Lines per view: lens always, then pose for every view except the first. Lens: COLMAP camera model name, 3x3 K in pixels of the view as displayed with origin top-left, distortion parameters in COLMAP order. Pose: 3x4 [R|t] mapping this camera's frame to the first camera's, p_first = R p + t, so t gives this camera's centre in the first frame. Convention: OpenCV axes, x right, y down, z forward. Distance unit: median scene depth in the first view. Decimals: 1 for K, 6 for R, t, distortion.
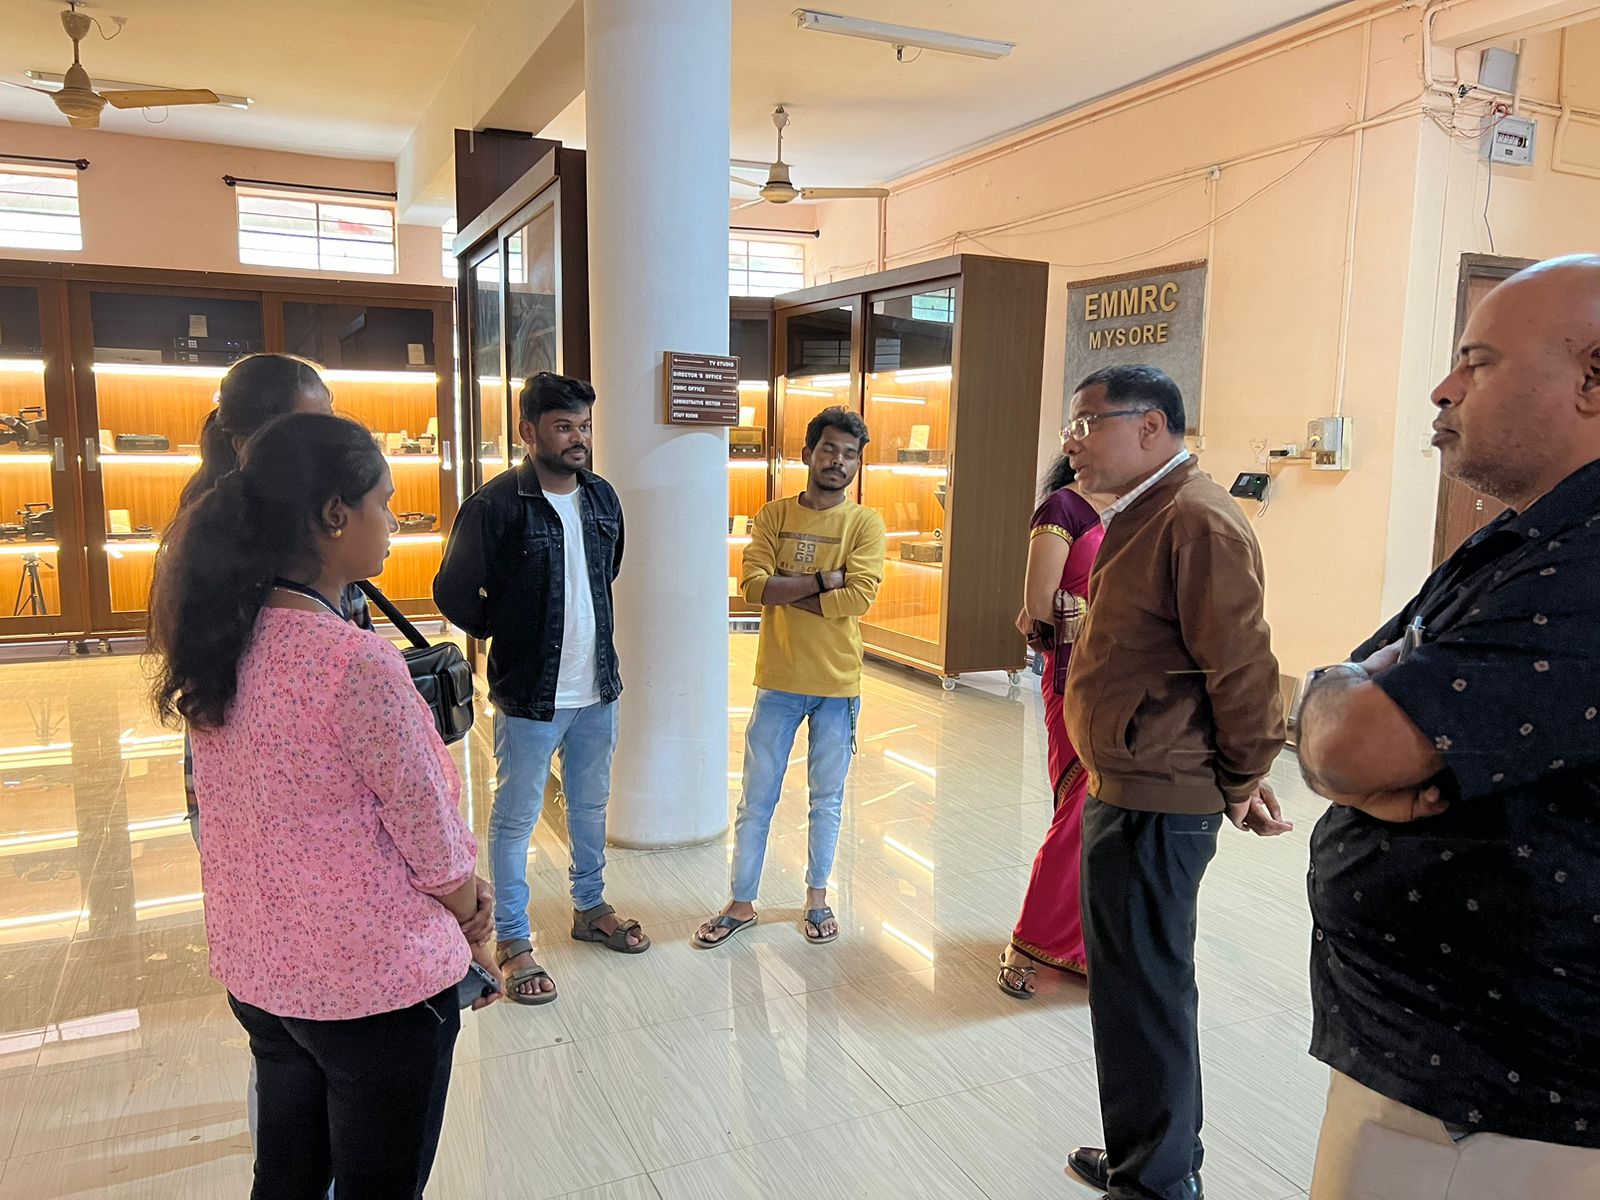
lens RADIAL K [[1192.2, 0, 787.5], [0, 1192.2, 602.8], [0, 0, 1]] dist [0.056120, -0.071537]
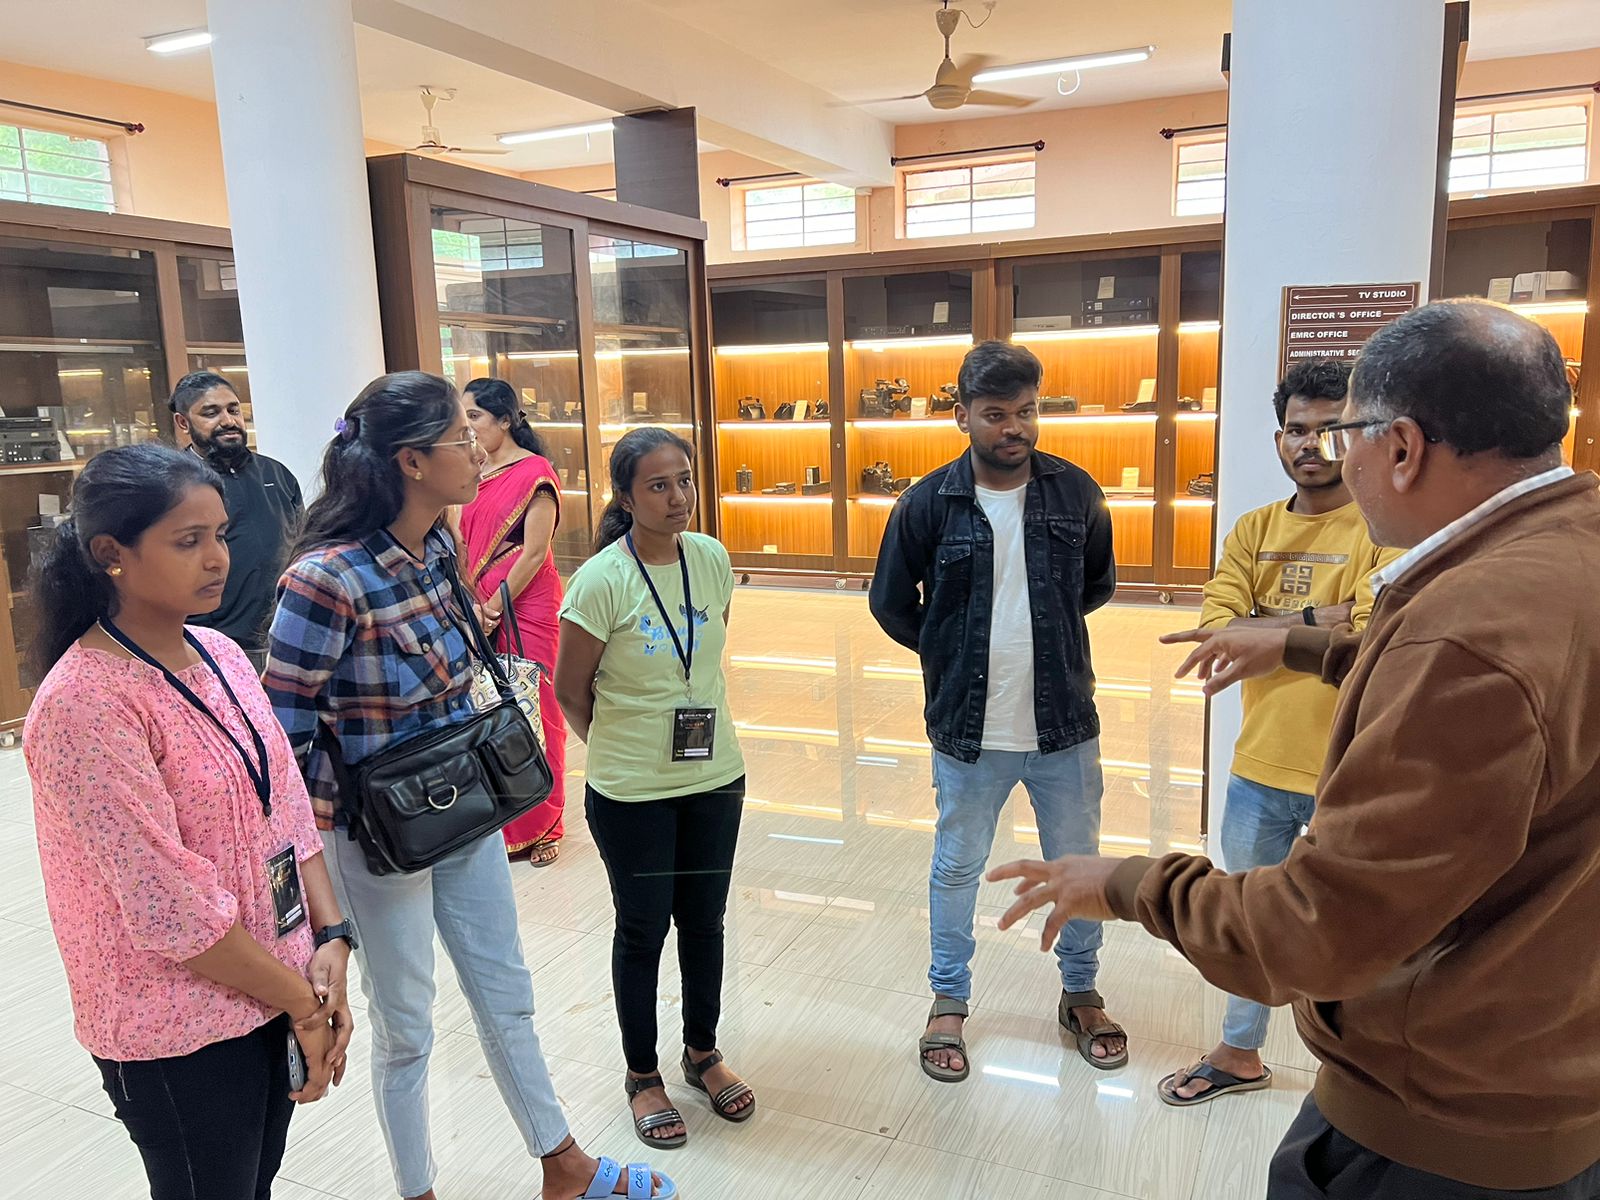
lens RADIAL K [[1207.0, 0, 800.0], [0, 1207.0, 600.0], [0, 0, 1]] dist [-0.002950, 0.007605]
pose [[0.637368, 0.099231, -0.764144, 0.284667], [-0.064713, 0.995063, 0.075241, -0.055311], [0.767838, 0.001493, 0.640643, 0.297368]]
